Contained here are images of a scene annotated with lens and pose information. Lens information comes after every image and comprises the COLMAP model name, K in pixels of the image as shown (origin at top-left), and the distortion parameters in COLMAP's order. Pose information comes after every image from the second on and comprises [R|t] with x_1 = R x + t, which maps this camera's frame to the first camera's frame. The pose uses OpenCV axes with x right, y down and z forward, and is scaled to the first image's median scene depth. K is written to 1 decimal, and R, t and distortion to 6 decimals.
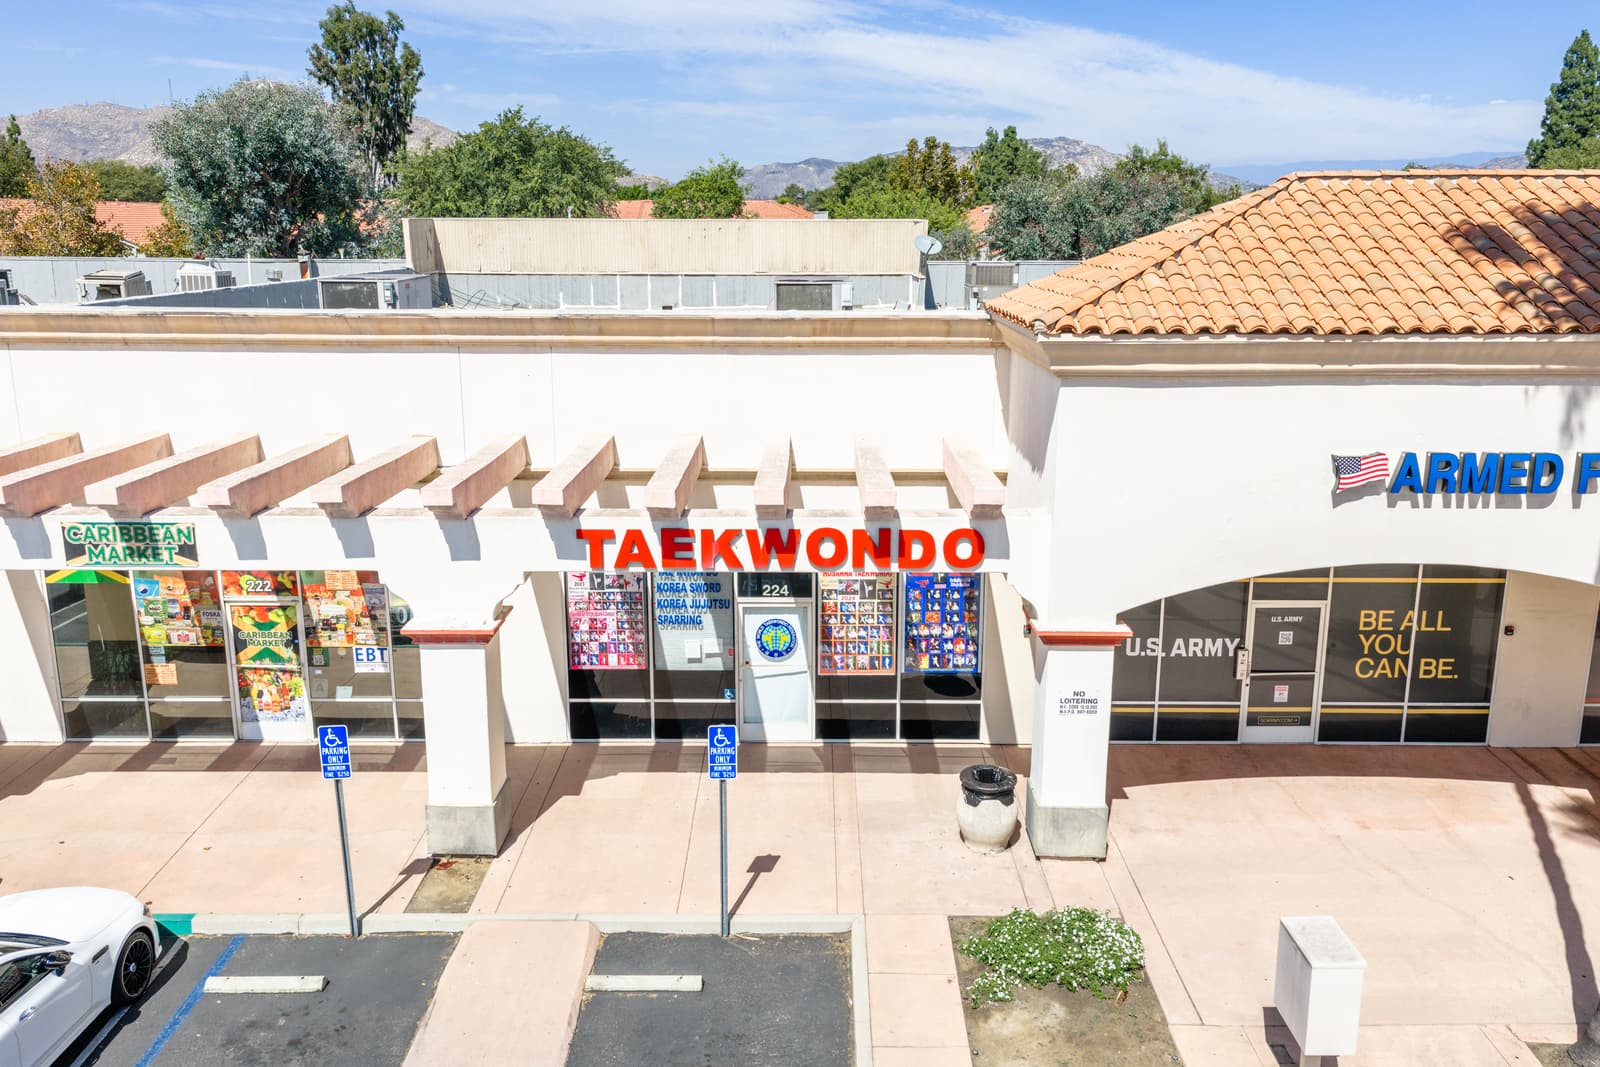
lens RADIAL K [[1318.7, 0, 803.4], [0, 1318.7, 536.7], [0, 0, 1]] dist [0.039579, -0.031179]
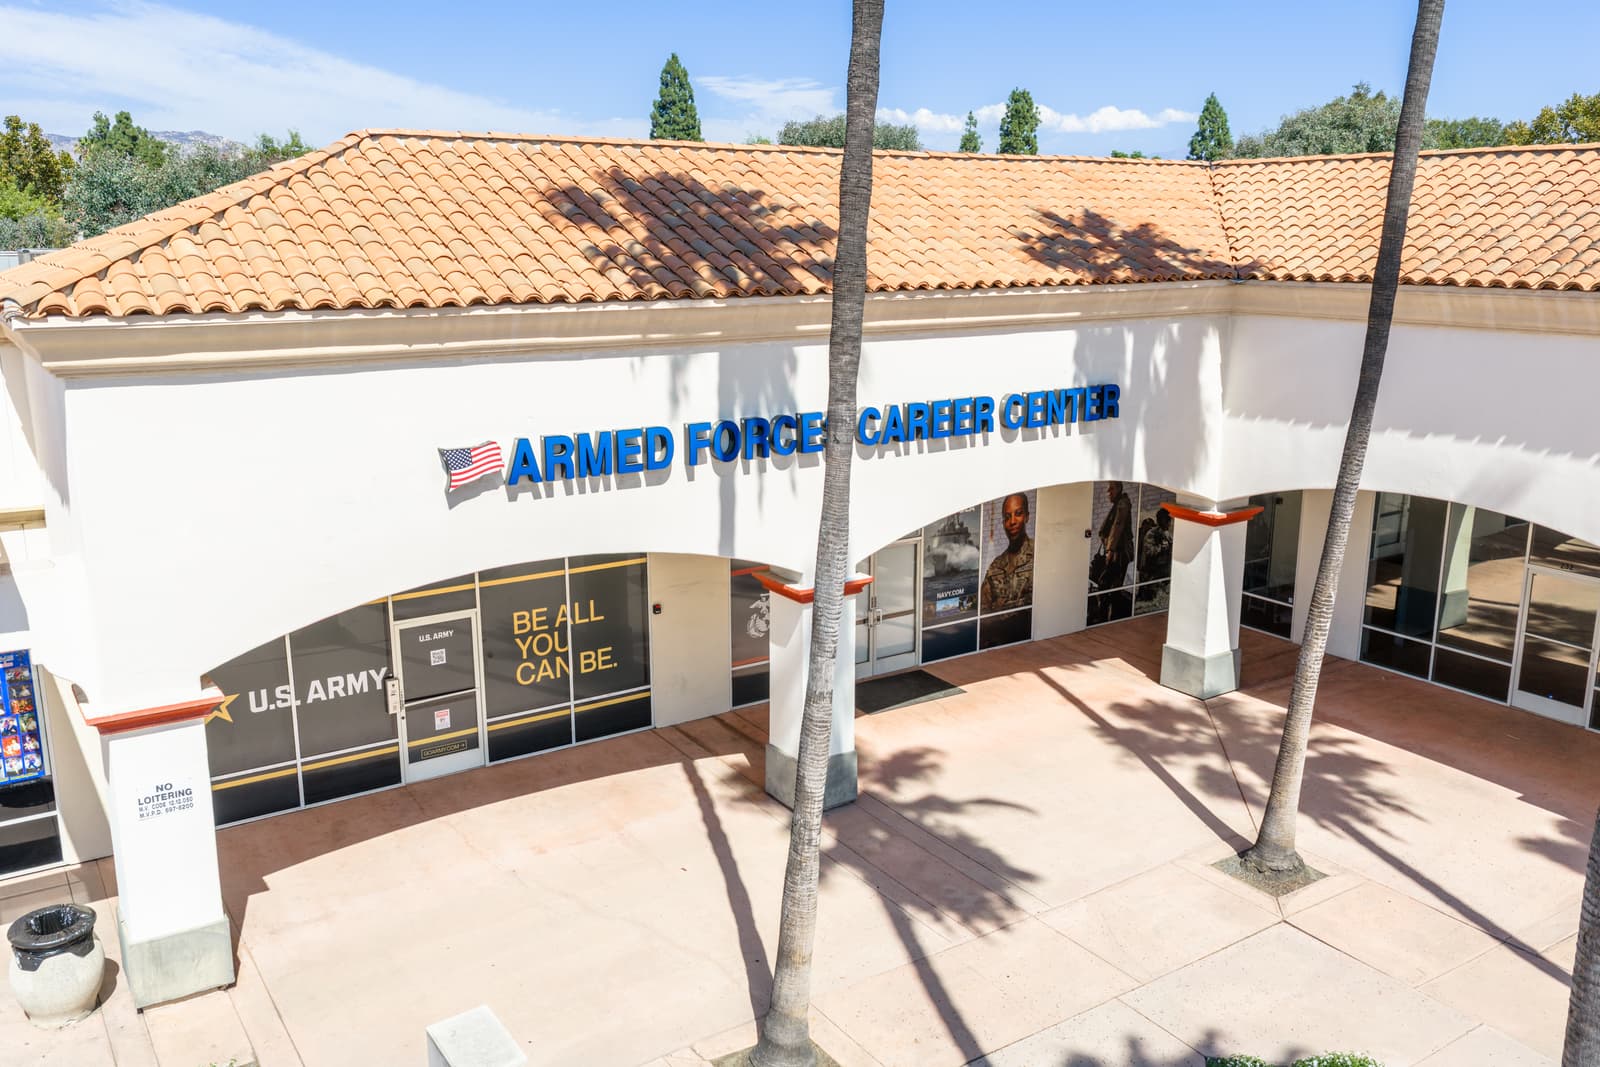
lens RADIAL K [[1318.7, 0, 803.7], [0, 1318.7, 538.7], [0, 0, 1]] dist [0.039579, -0.031179]
pose [[0.827933, -0.128954, 0.545800, 0.096117], [0.129278, 0.990880, 0.038009, -0.004509], [-0.545724, 0.039091, 0.837053, 0.123748]]
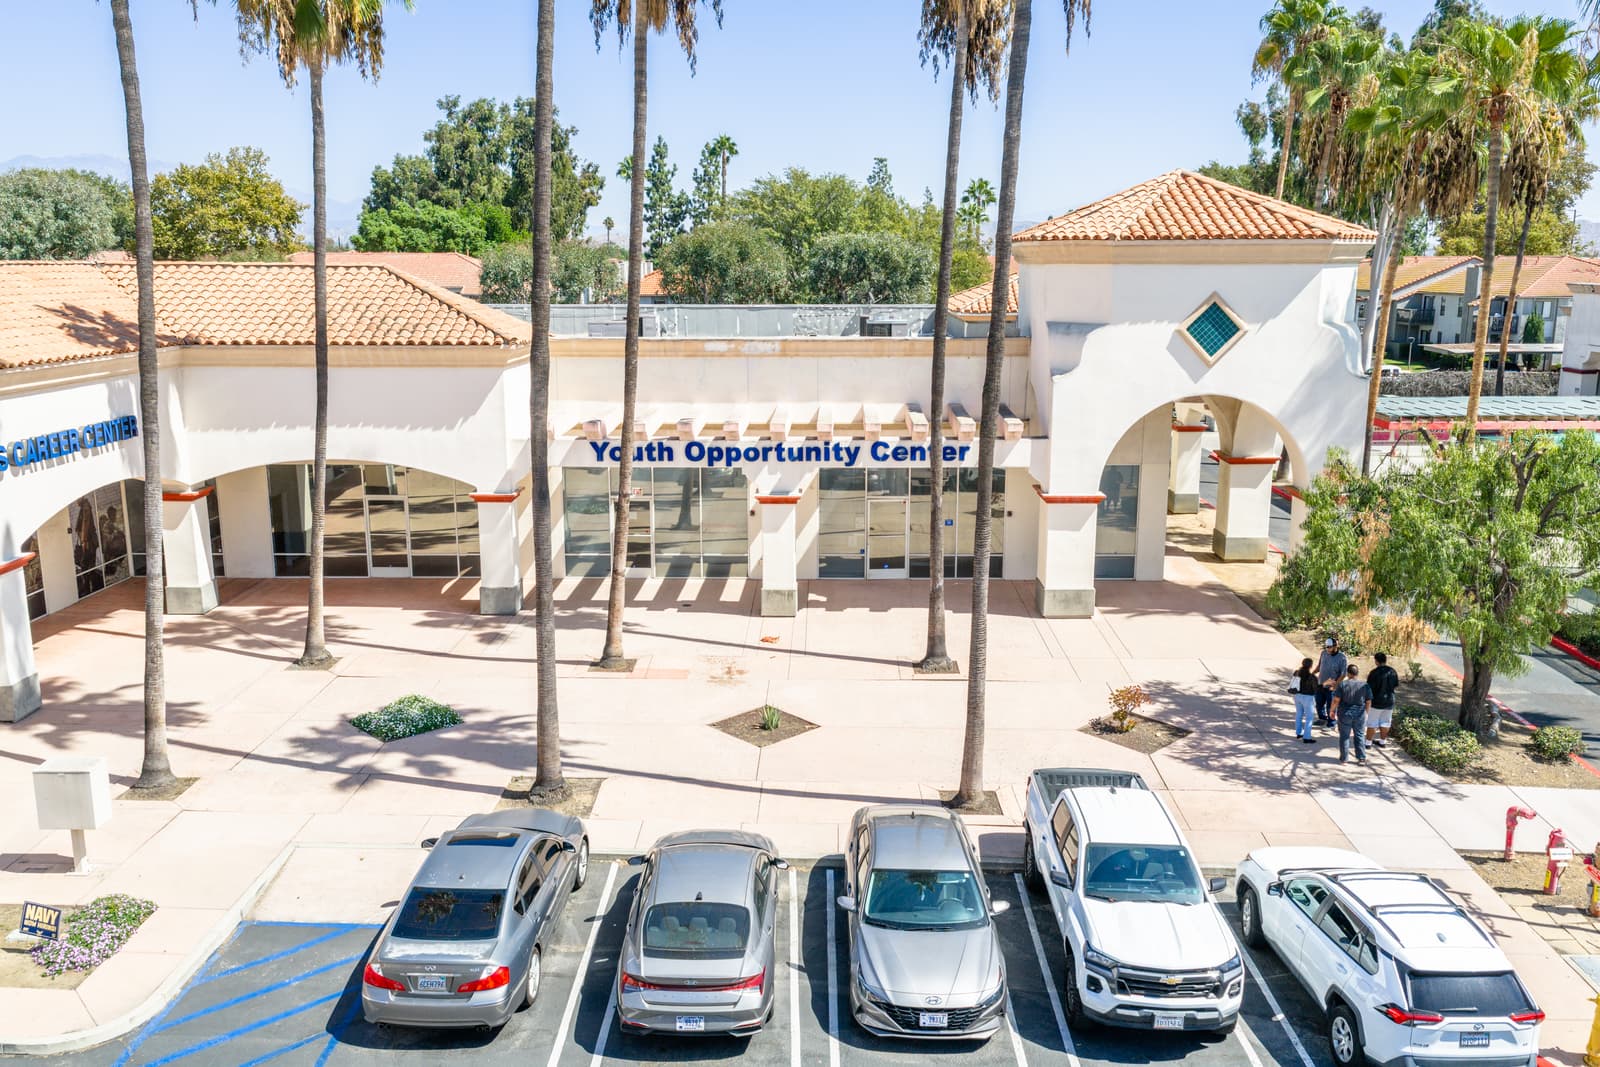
lens RADIAL K [[1318.7, 0, 803.3], [0, 1318.7, 534.1], [0, 0, 1]] dist [0.039579, -0.031179]
pose [[0.008965, -0.204809, 0.978761, -0.692647], [0.232131, 0.952488, 0.197185, -0.043014], [-0.972643, 0.225433, 0.056082, 0.001036]]
